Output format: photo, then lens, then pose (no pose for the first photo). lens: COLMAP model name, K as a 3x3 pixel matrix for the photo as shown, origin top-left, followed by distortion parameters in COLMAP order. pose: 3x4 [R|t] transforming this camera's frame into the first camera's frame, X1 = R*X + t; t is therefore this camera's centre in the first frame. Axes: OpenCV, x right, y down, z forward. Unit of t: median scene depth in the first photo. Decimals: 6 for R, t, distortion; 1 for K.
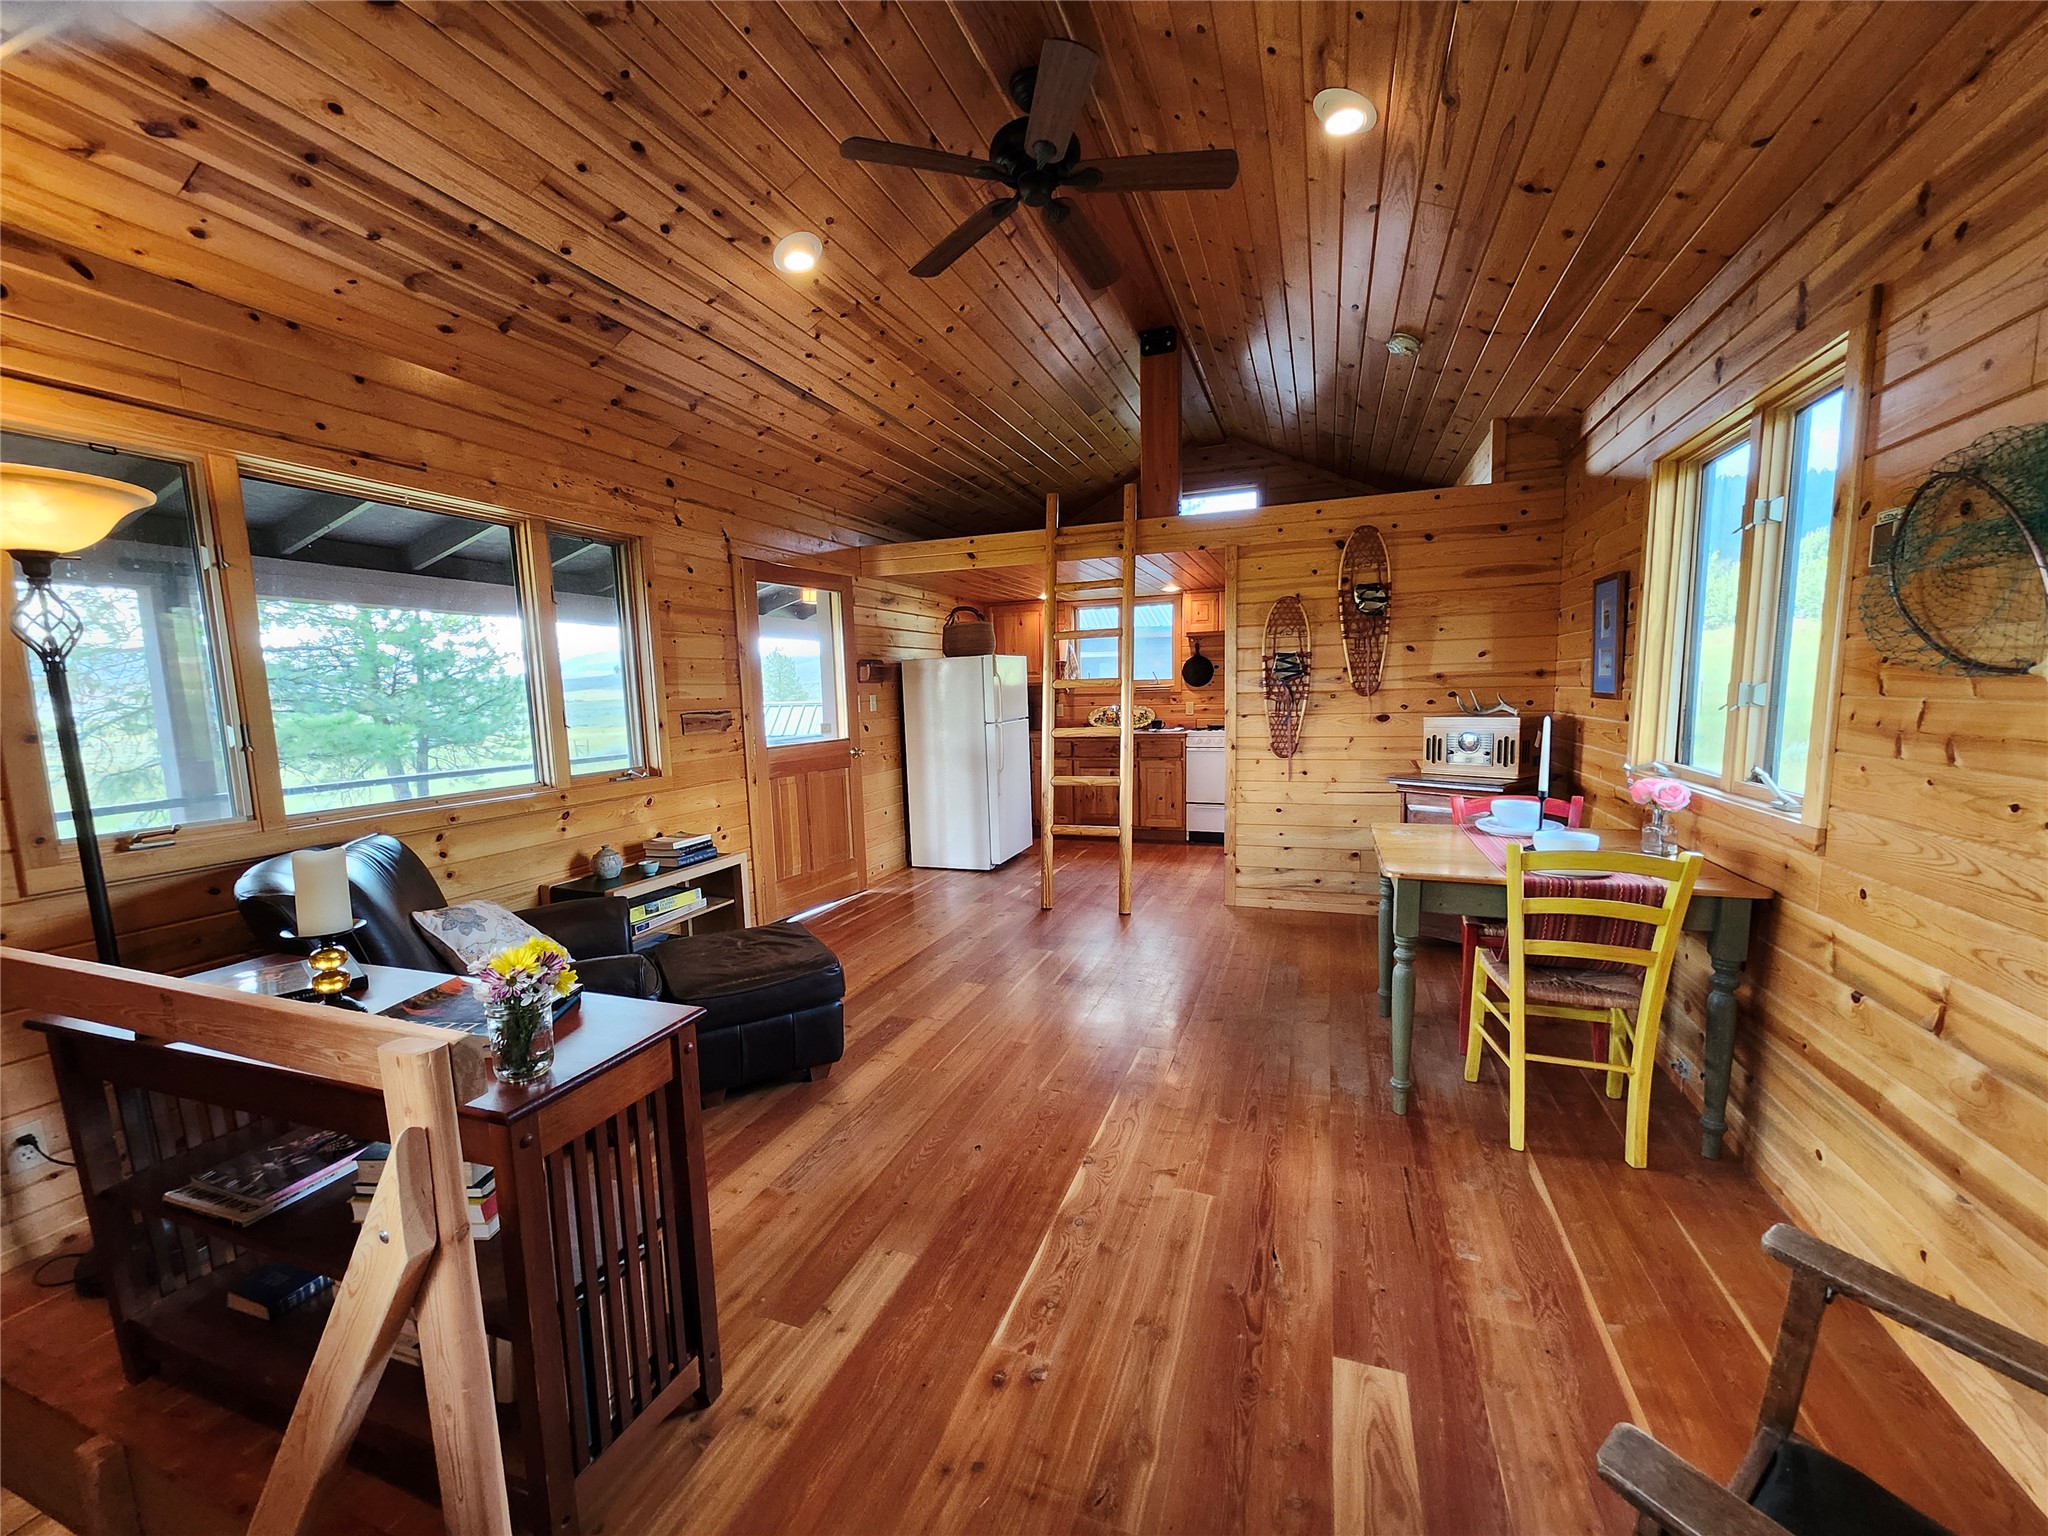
lens RADIAL K [[803.1, 0, 1015.6], [0, 803.1, 787.2], [0, 0, 1]] dist [0.000129, -0.000095]
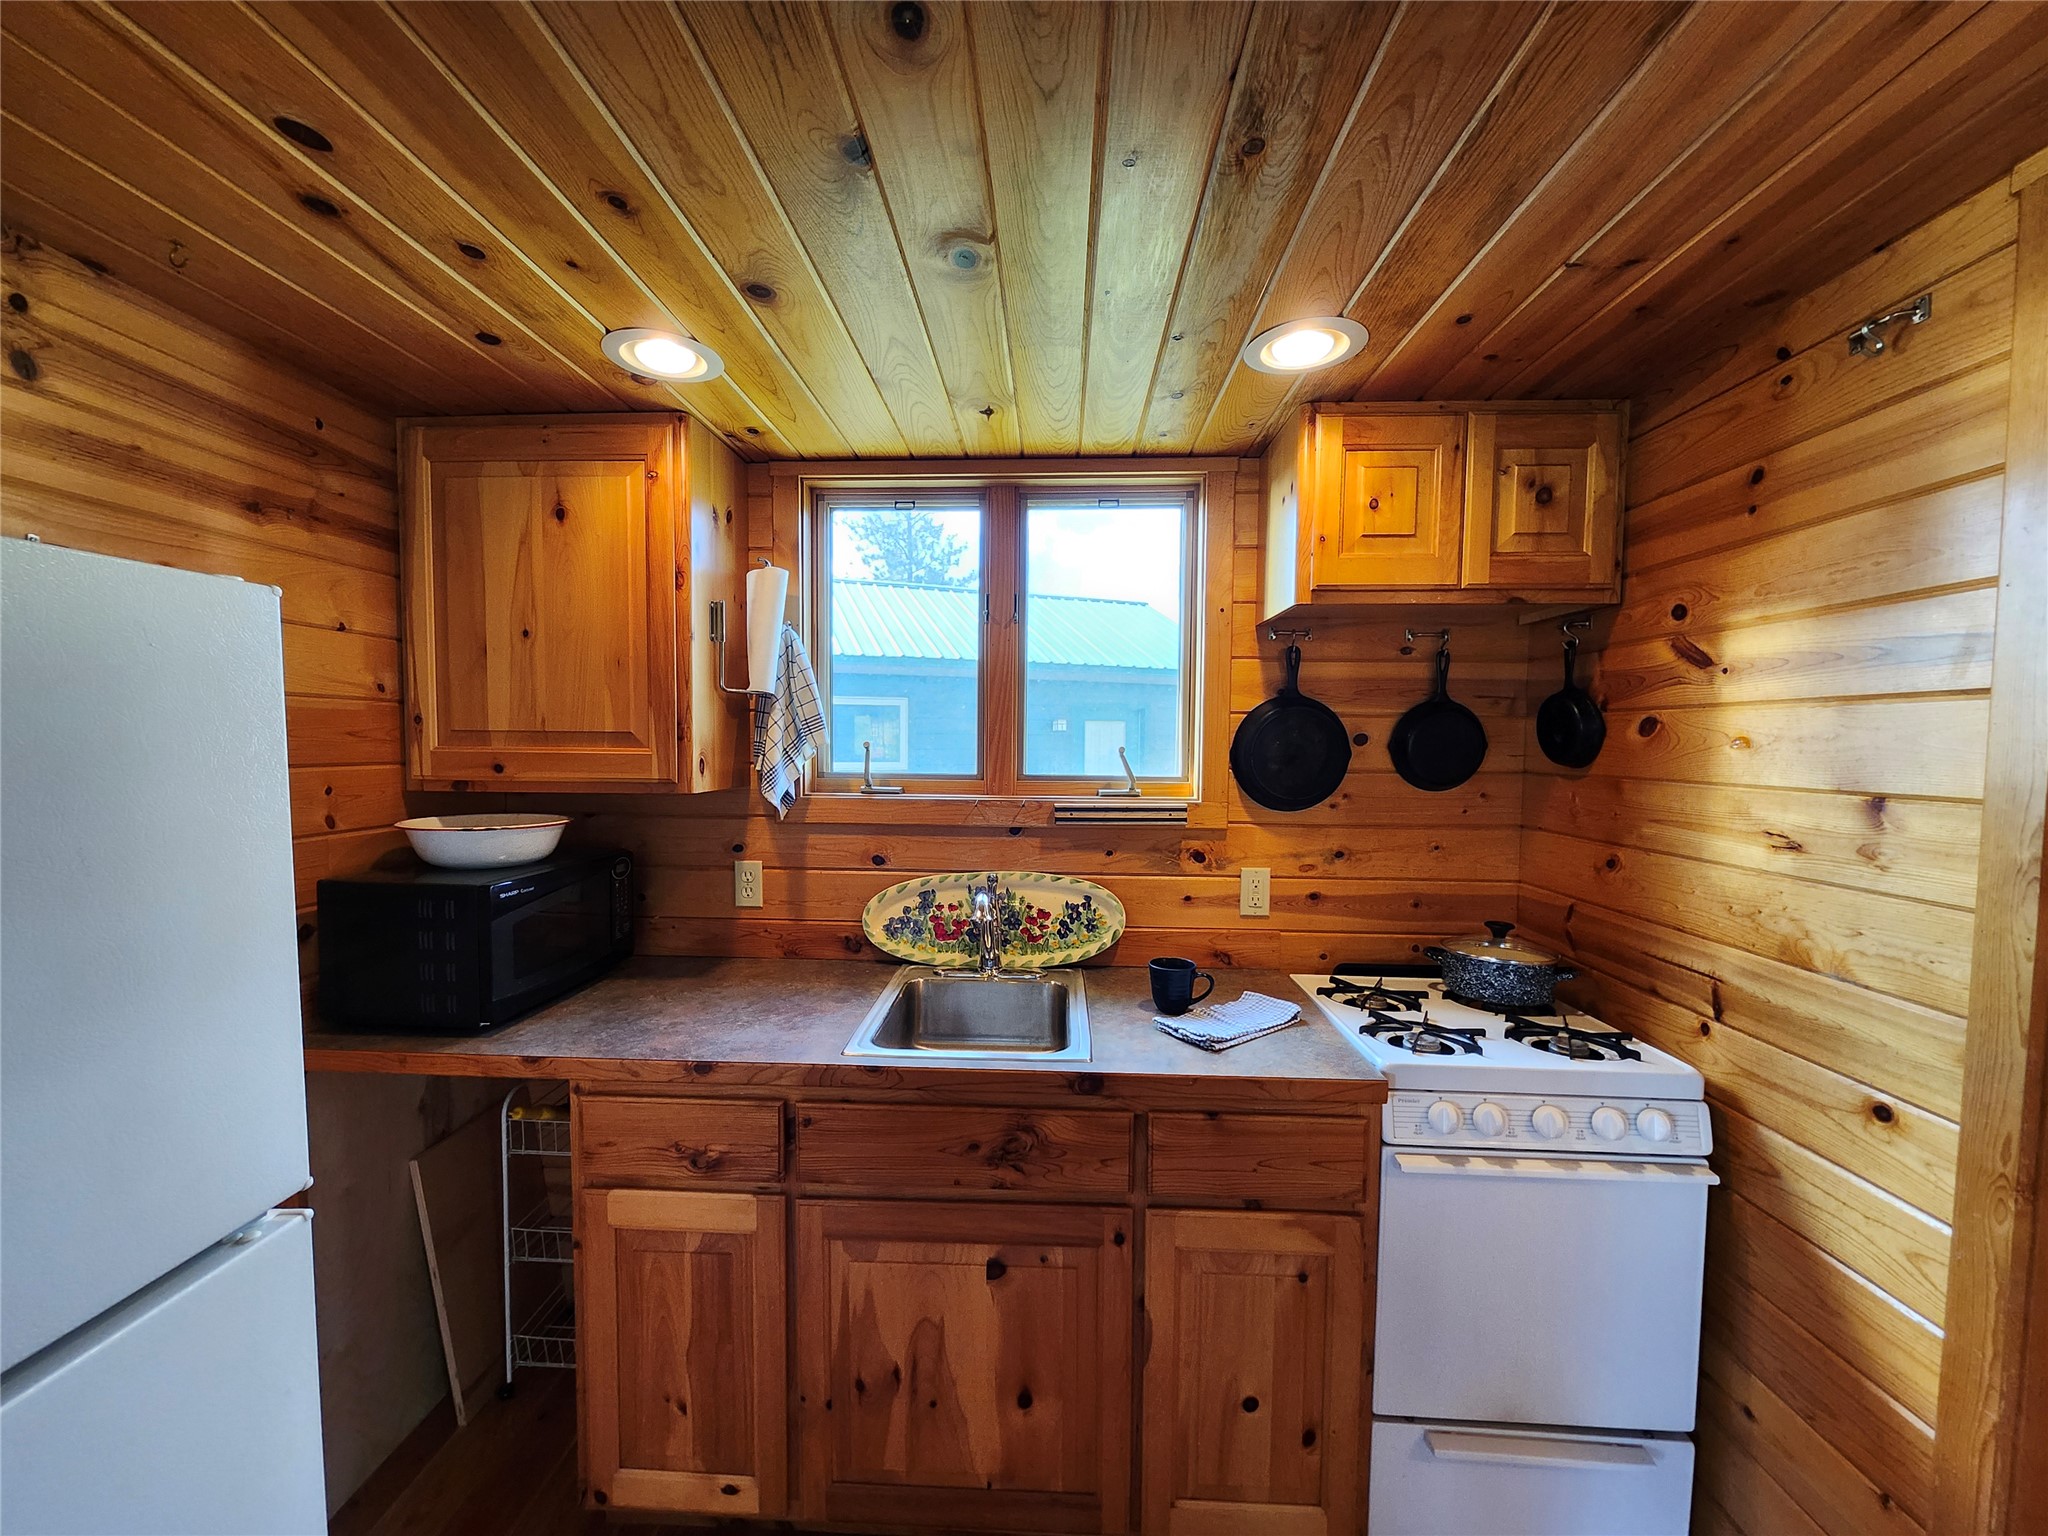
lens RADIAL K [[803.1, 0, 1015.7], [0, 803.1, 781.9], [0, 0, 1]] dist [0.000129, -0.000095]
pose [[0.951332, 0.018565, 0.307608, 0.096345], [0.005101, 0.997098, -0.075953, -0.184278], [-0.308125, 0.073826, 0.948477, 1.243438]]
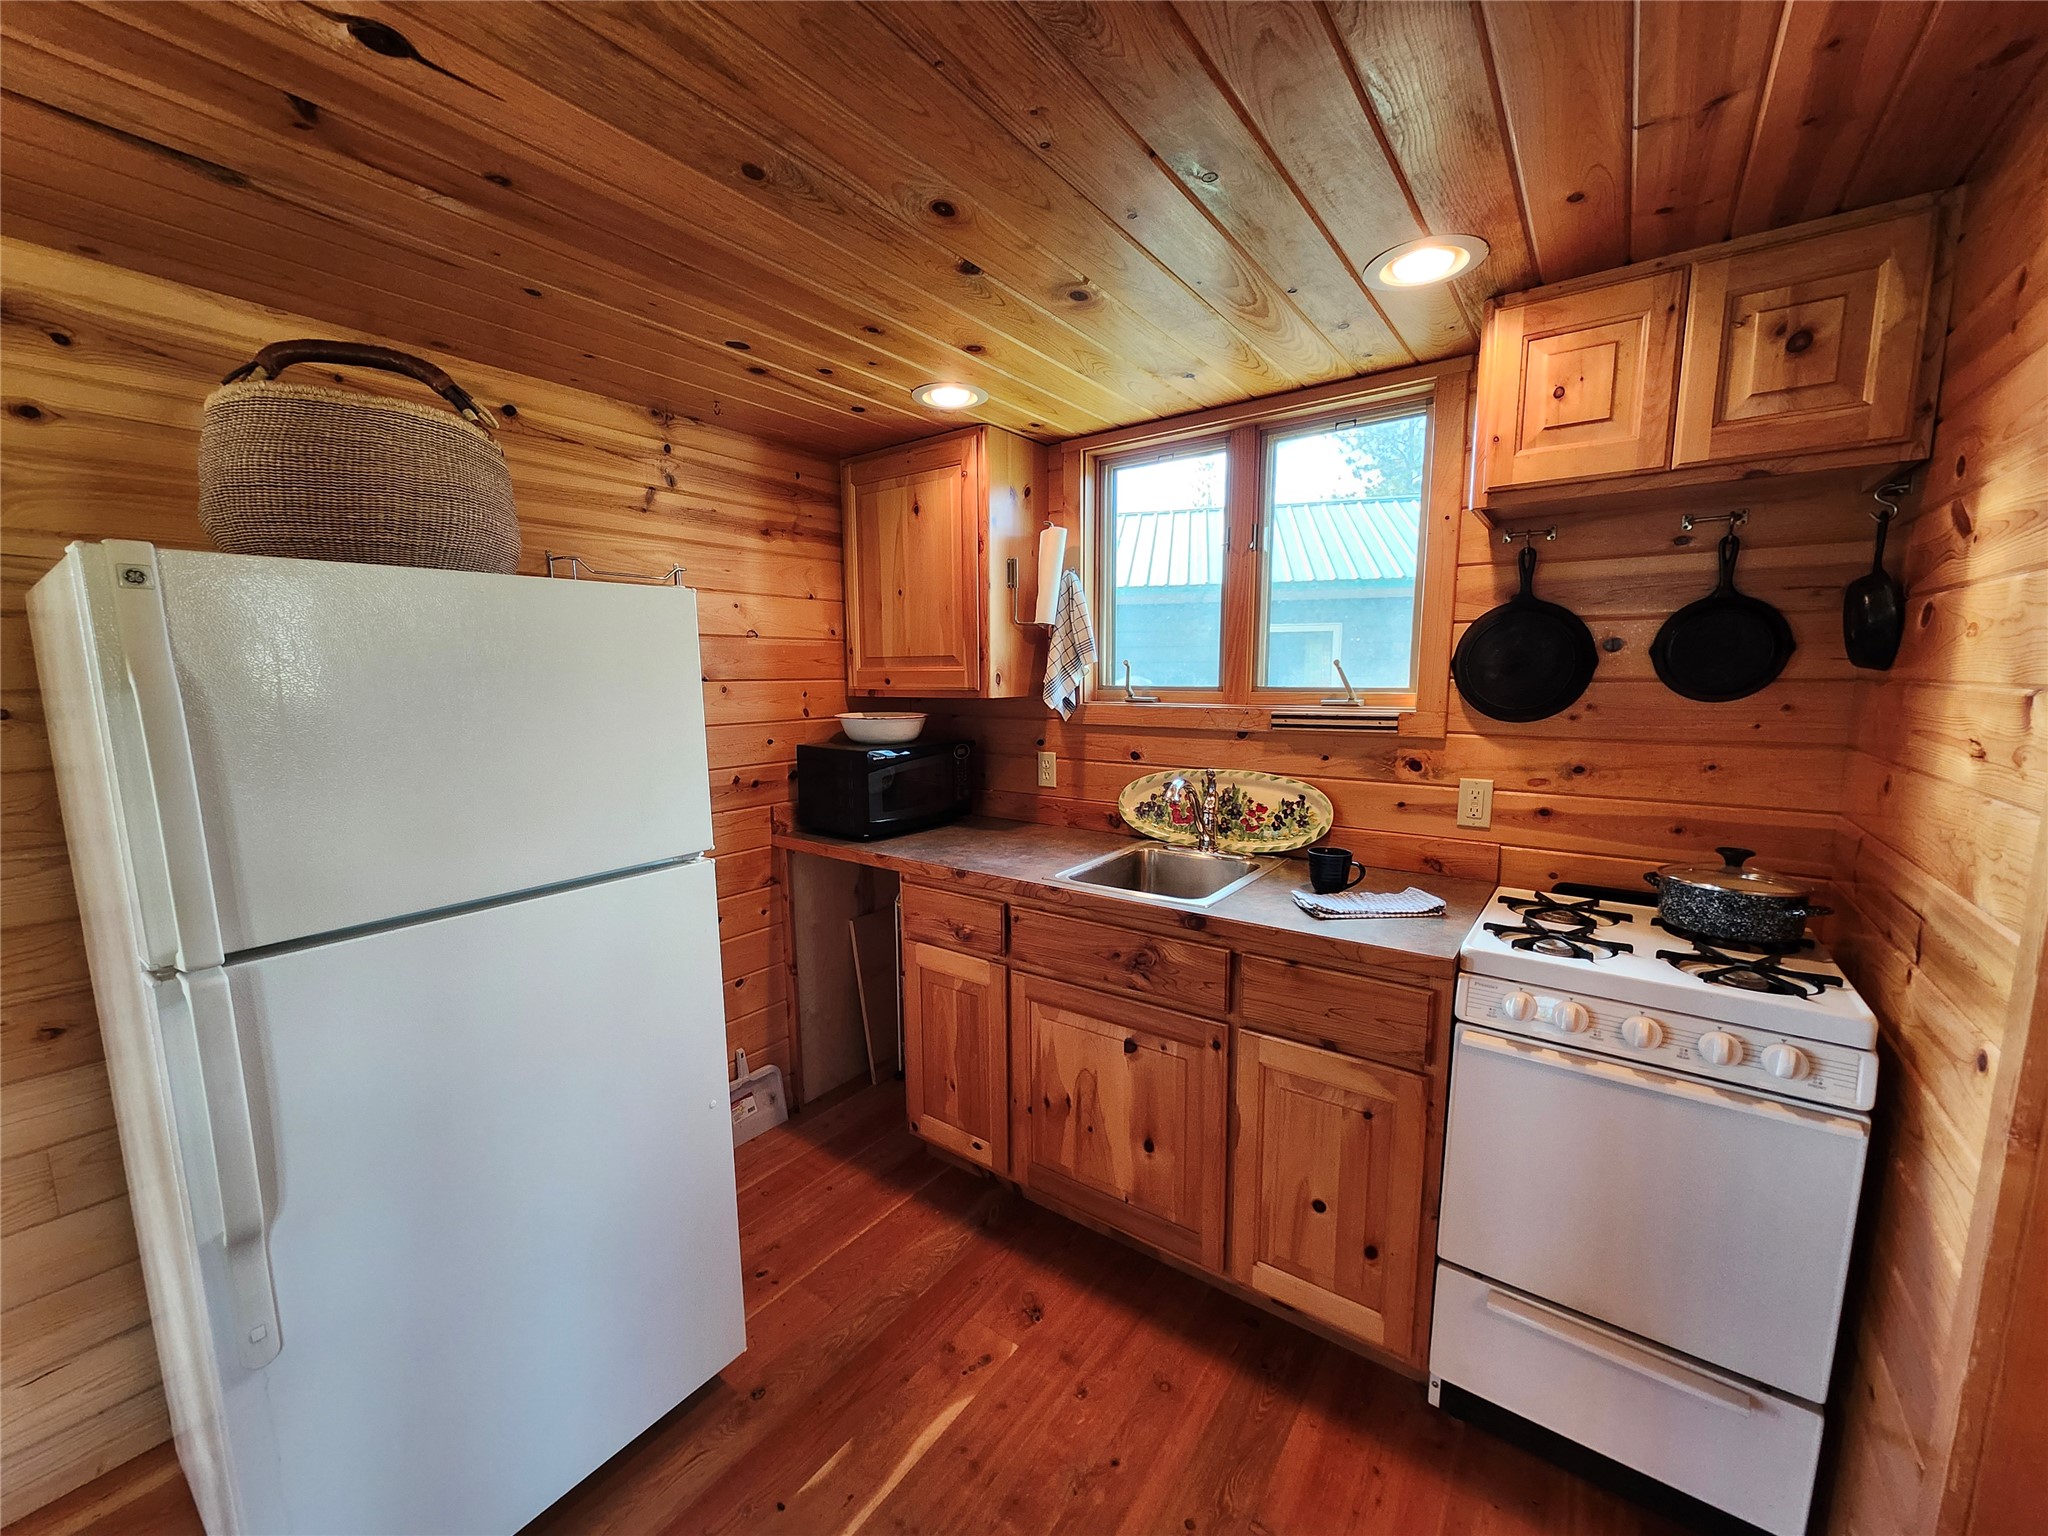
lens RADIAL K [[803.1, 0, 1012.9], [0, 803.1, 781.0], [0, 0, 1]] dist [0.000129, -0.000095]
pose [[0.960732, 0.056360, -0.271695, 0.229254], [-0.052351, 0.998387, 0.021987, -0.166001], [0.272496, -0.006900, 0.962132, 1.137633]]
